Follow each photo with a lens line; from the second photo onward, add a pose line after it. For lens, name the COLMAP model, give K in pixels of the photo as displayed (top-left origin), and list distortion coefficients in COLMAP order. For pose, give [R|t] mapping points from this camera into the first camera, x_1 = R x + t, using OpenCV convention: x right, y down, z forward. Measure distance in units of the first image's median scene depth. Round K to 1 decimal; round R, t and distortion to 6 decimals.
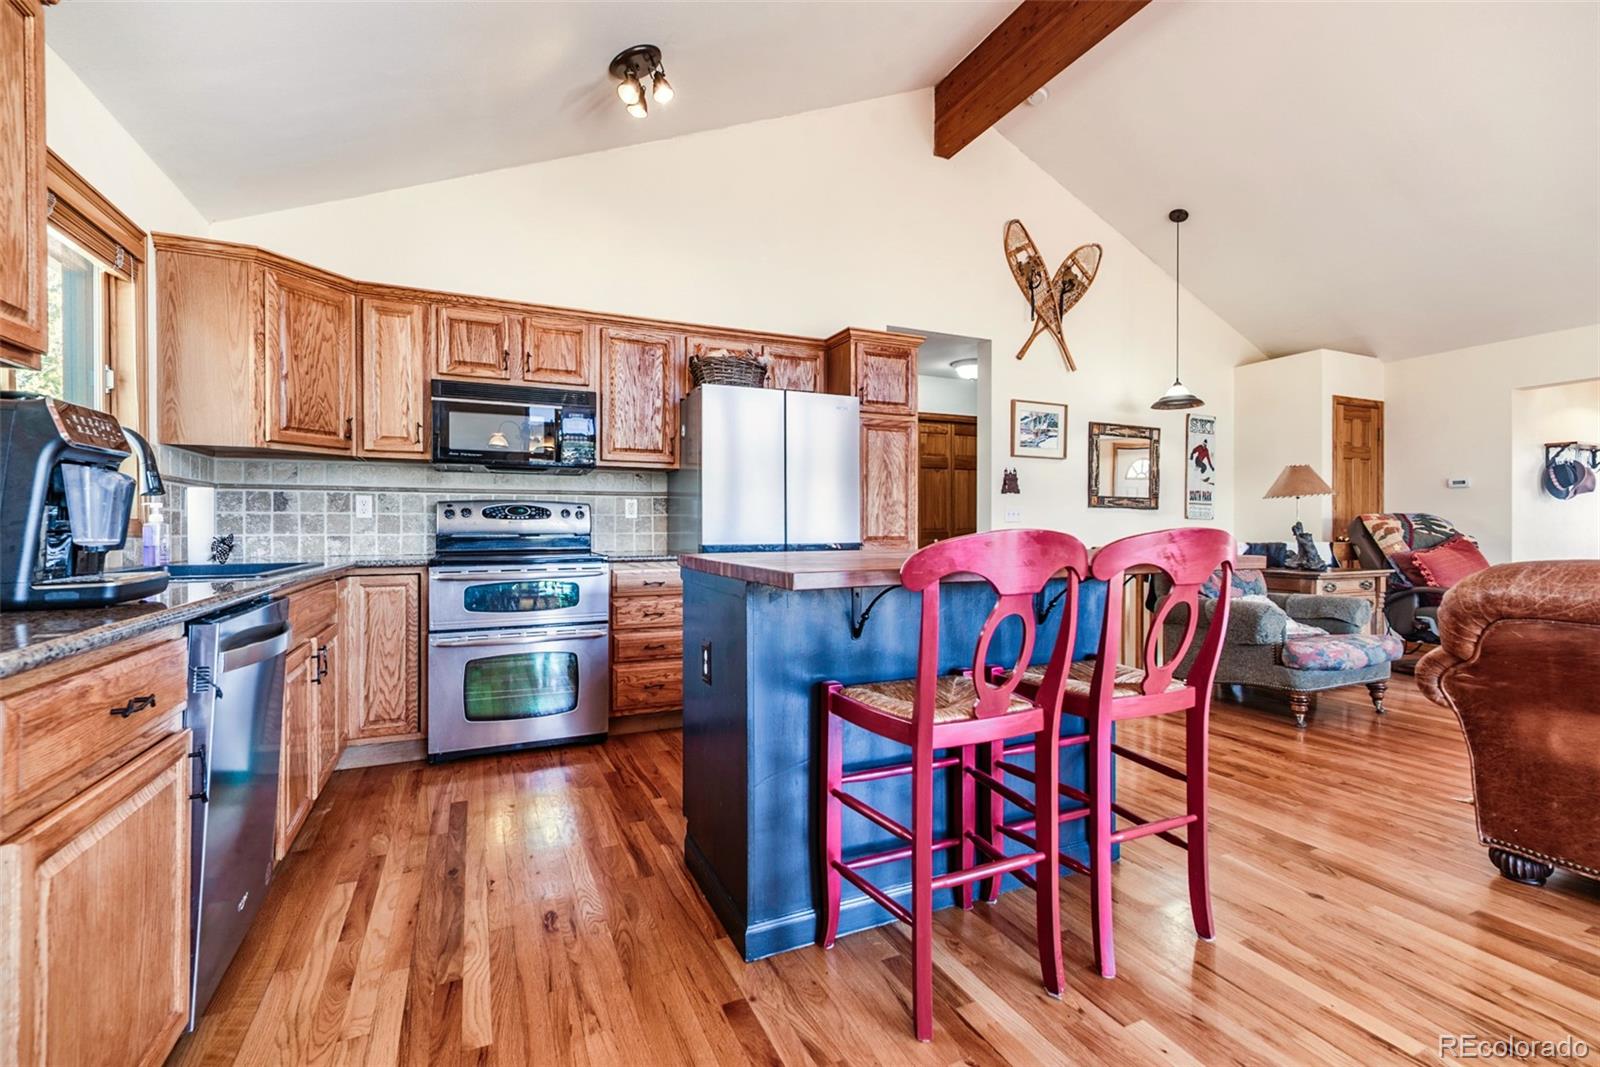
lens RADIAL K [[701.7, 0, 804.1], [0, 701.7, 535.9], [0, 0, 1]] dist [0.013481, 0.000398]
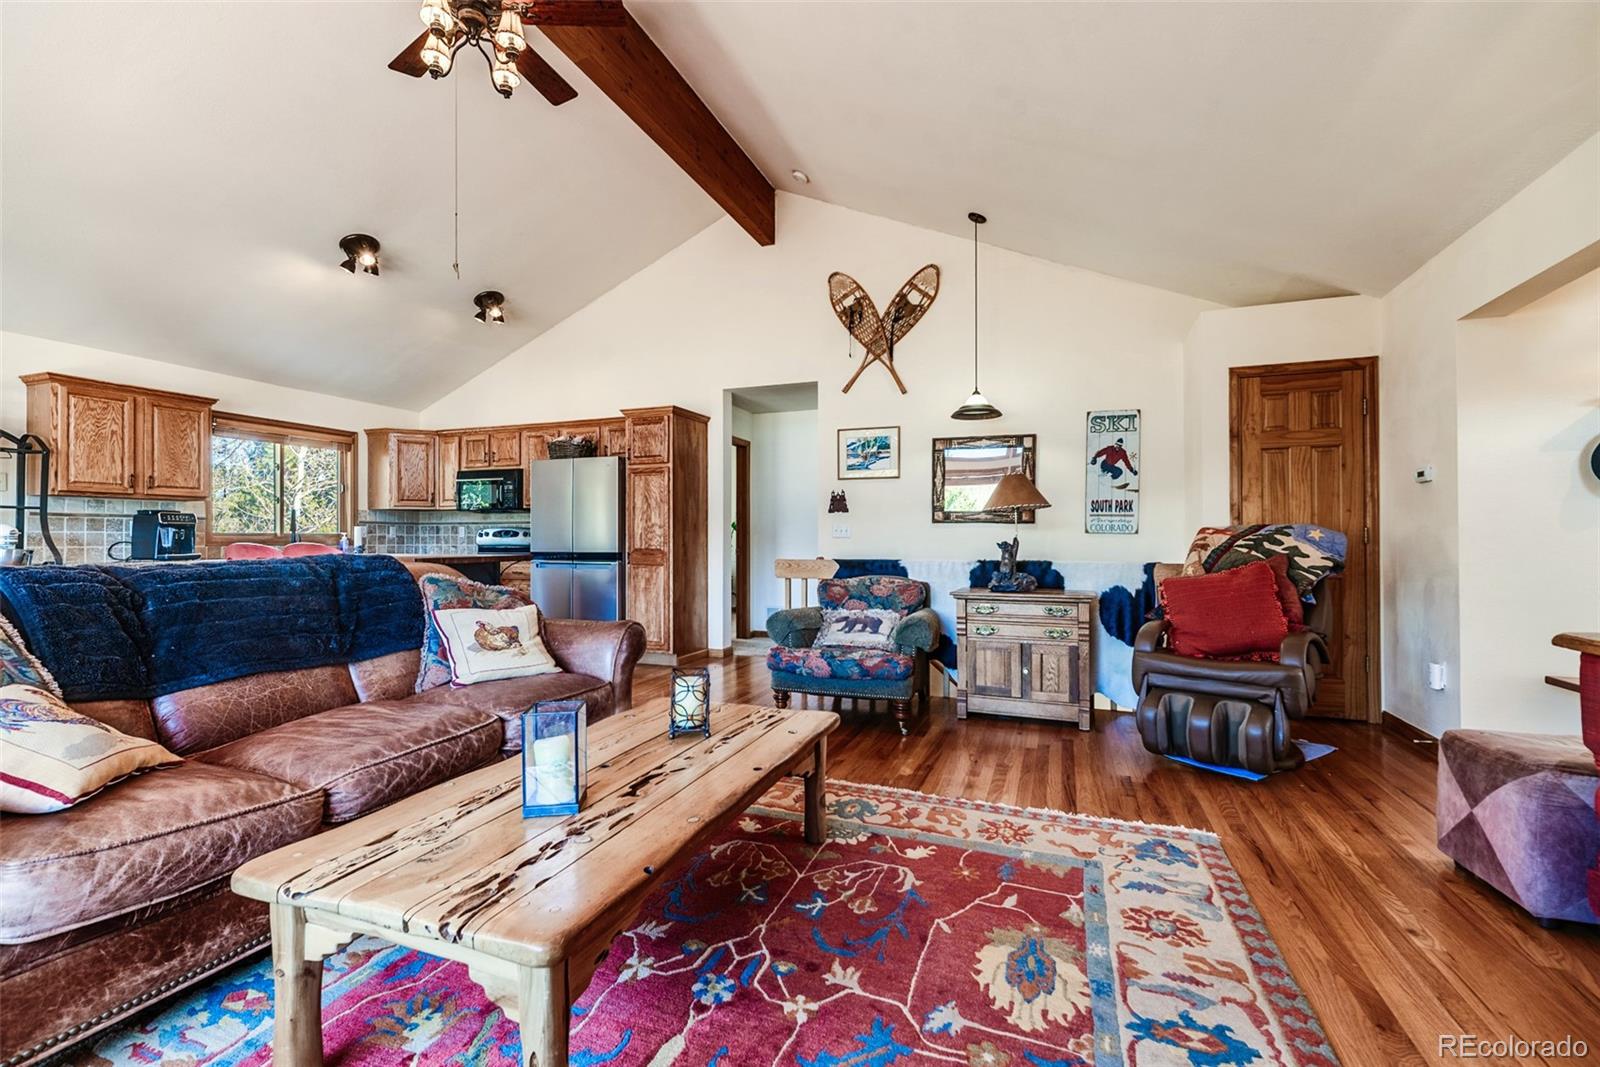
lens RADIAL K [[701.7, 0, 804.1], [0, 701.7, 535.9], [0, 0, 1]] dist [0.013481, 0.000398]
pose [[0.695270, -0.004564, -0.718734, 1.040847], [-0.011247, 0.999788, -0.017228, -0.003159], [0.718661, 0.020061, 0.695071, 0.176213]]
